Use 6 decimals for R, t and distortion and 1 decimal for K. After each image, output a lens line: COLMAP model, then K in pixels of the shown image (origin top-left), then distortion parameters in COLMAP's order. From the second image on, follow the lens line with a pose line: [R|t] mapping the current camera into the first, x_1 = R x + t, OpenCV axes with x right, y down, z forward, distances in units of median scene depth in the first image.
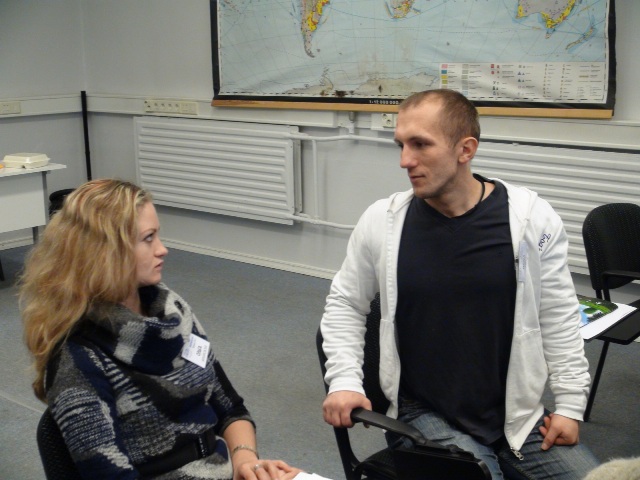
lens RADIAL K [[934.6, 0, 320.0], [0, 934.6, 240.0], [0, 0, 1]] dist [0.024230, 0.063261]
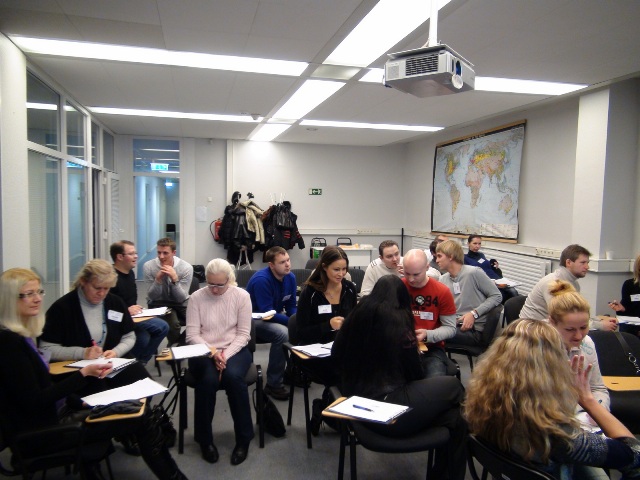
lens RADIAL K [[510.8, 0, 320.0], [0, 510.8, 240.0], [0, 0, 1]] dist [0.002304, 0.009314]
pose [[0.794889, 0.066438, -0.603107, 0.655373], [-0.154167, 0.983481, -0.094851, 0.092315], [0.586843, 0.168376, 0.792001, -0.549516]]
